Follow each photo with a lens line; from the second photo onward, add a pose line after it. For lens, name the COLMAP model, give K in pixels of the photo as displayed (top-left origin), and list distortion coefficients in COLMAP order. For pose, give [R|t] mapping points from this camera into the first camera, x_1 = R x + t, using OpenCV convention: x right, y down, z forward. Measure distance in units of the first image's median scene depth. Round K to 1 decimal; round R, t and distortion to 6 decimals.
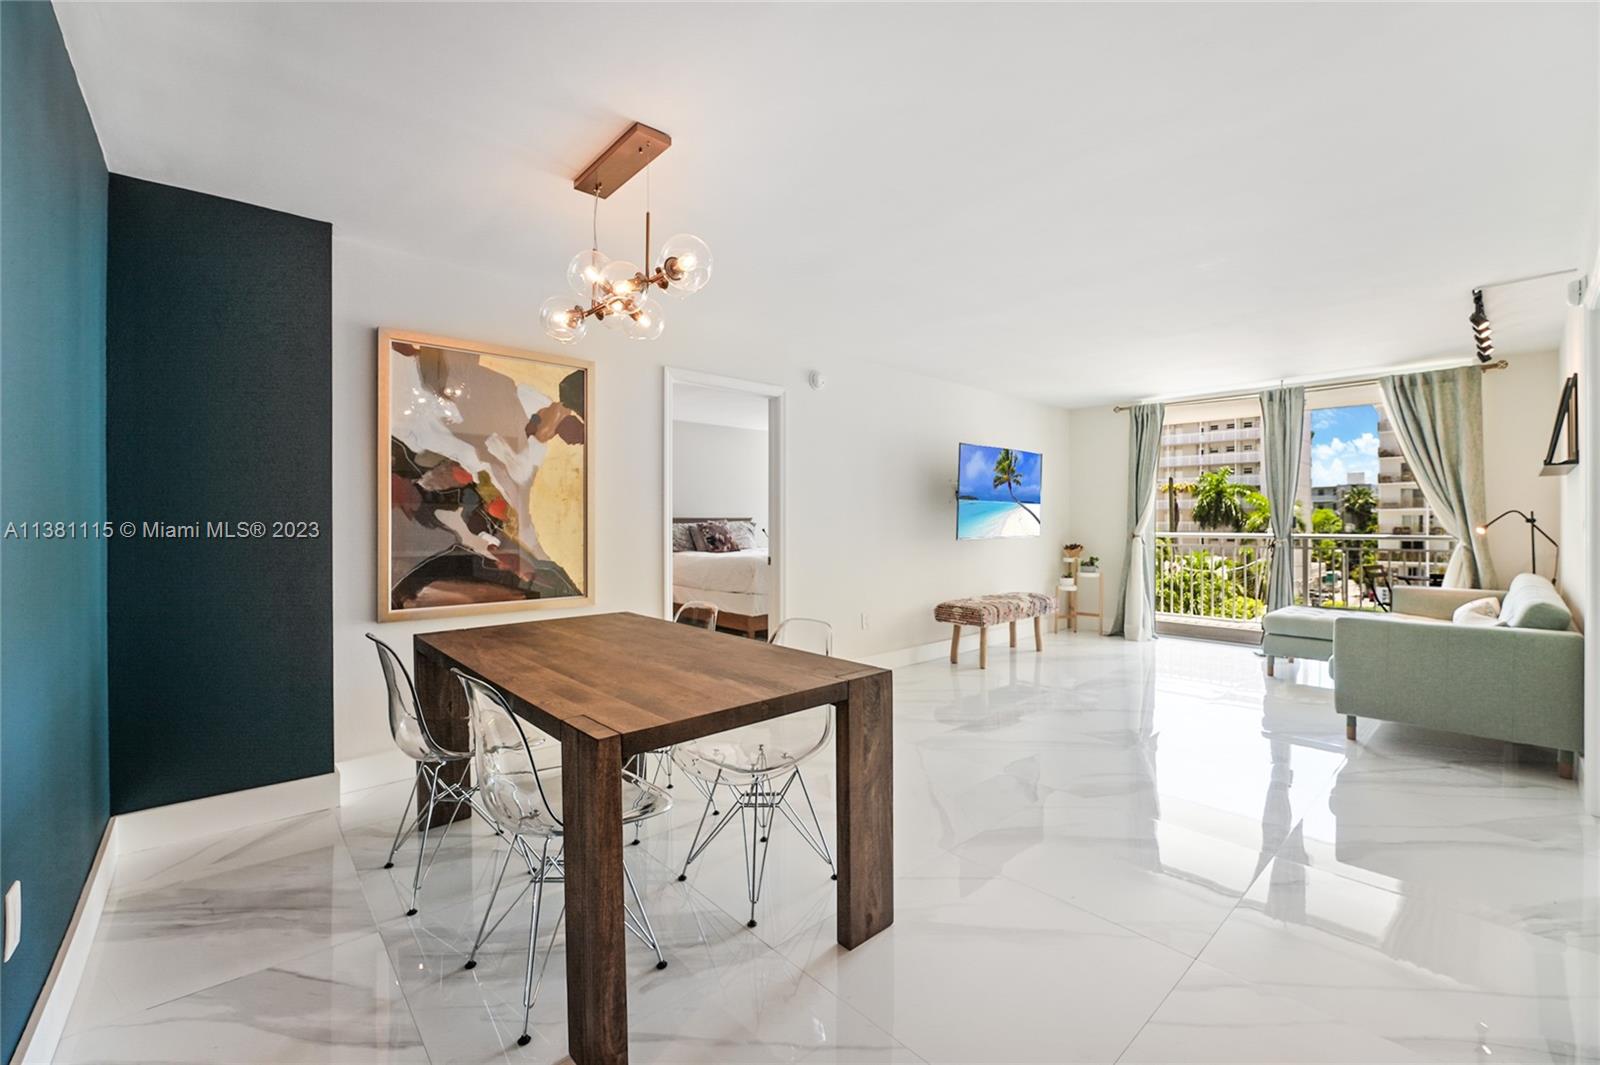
lens RADIAL K [[658.7, 0, 812.6], [0, 658.7, 527.3], [0, 0, 1]] dist [-0.027999, 0.002254]
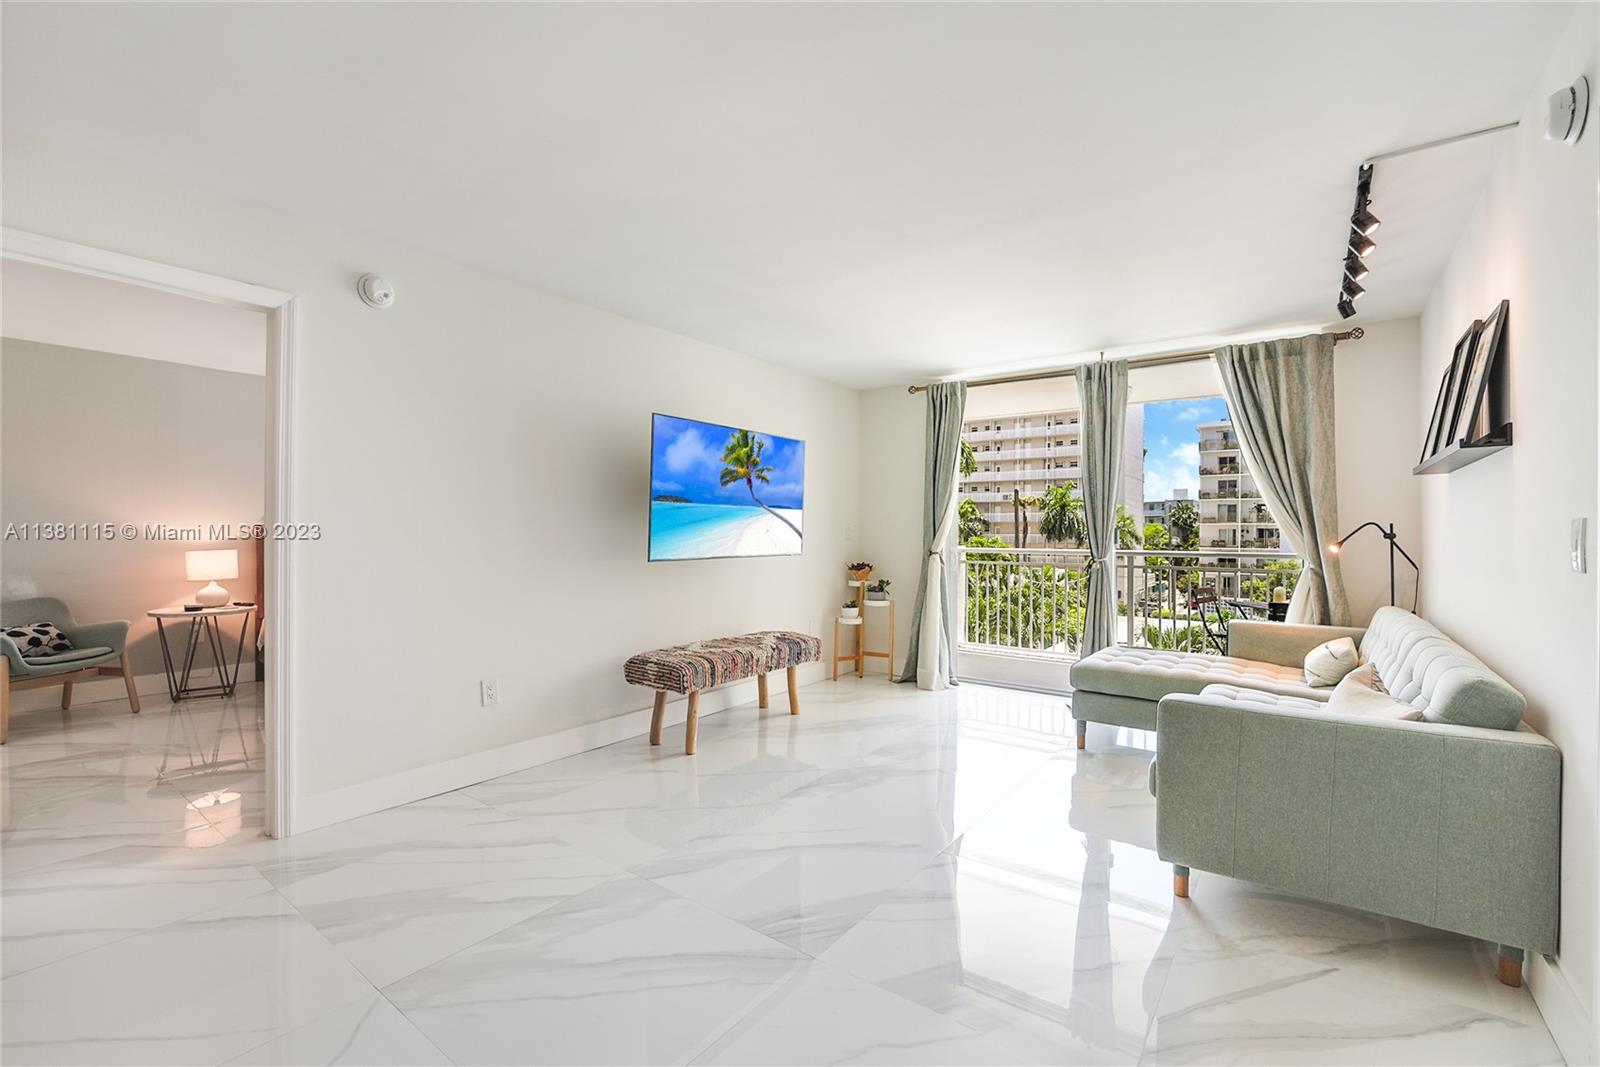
lens RADIAL K [[687.6, 0, 813.7], [0, 687.6, 542.9], [0, 0, 1]] dist [-0.020179, 0.001234]
pose [[0.978754, 0.002218, 0.205027, 0.204571], [-0.003461, 0.999978, 0.005707, -0.003488], [-0.205009, -0.006295, 0.978740, 0.250668]]
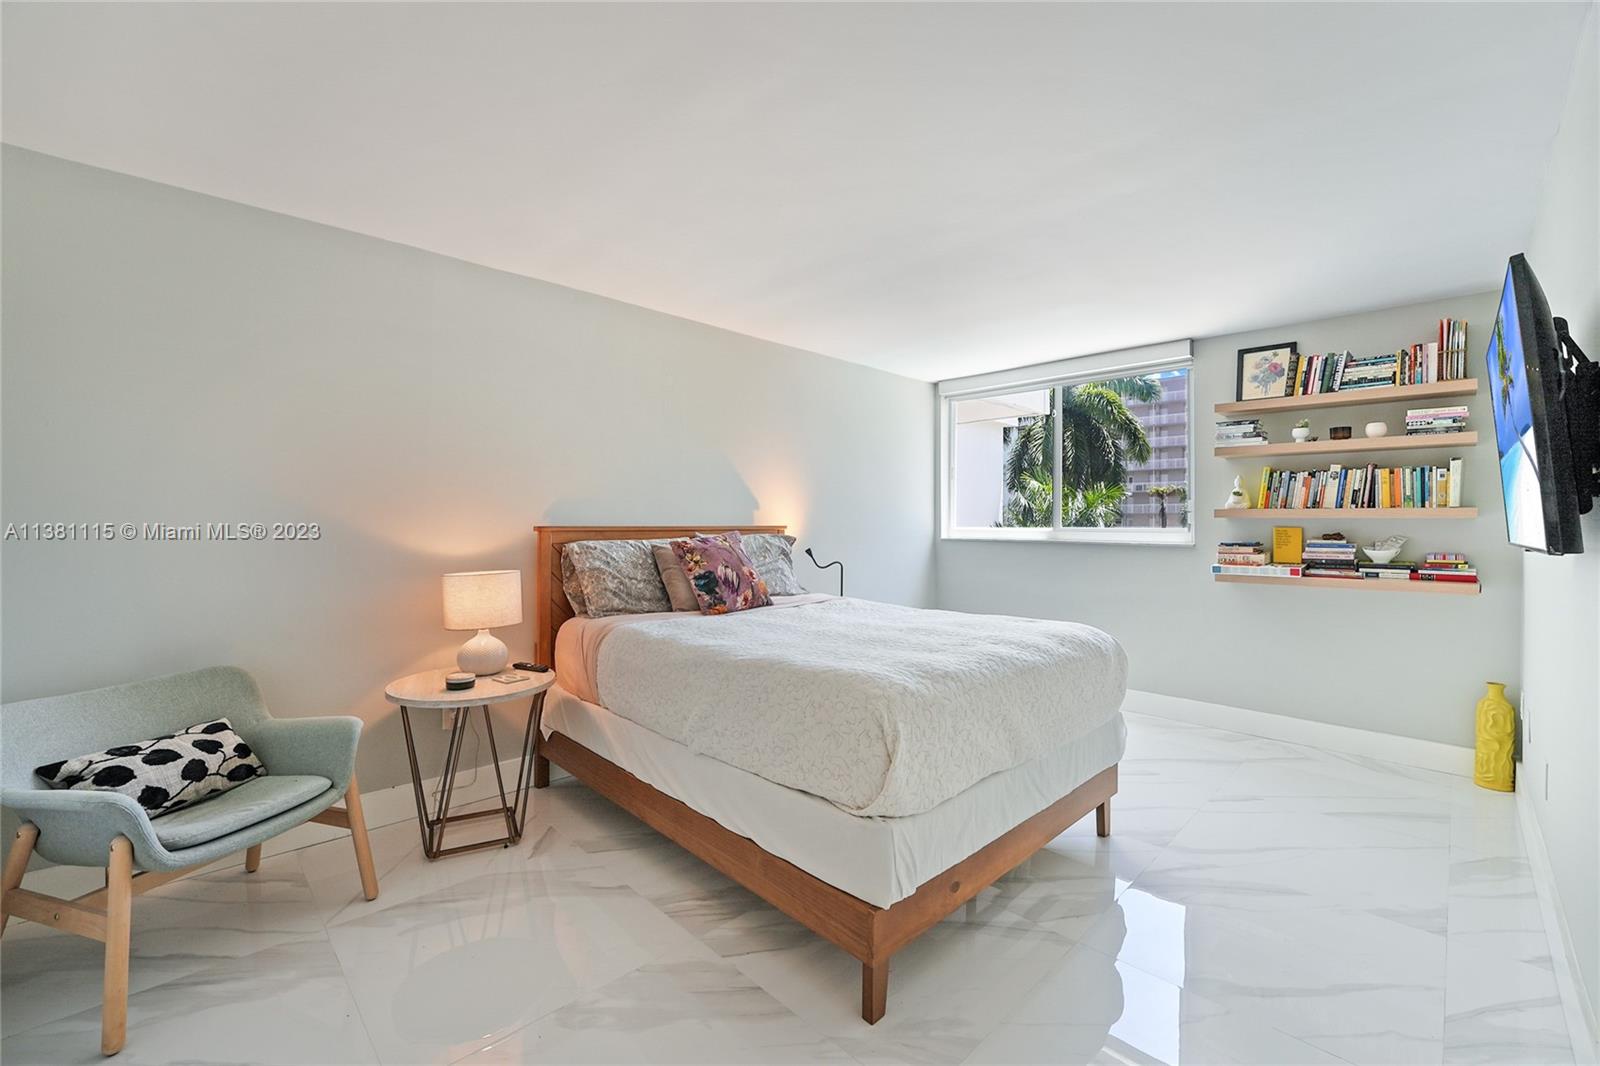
lens RADIAL K [[657.0, 0, 799.5], [0, 657.0, 538.6], [0, 0, 1]] dist [-0.027577, 0.000787]
pose [[0.999577, -0.002660, 0.028971, -0.137732], [0.002387, 0.999952, 0.009462, -0.014547], [-0.028995, -0.009389, 0.999535, 0.753256]]
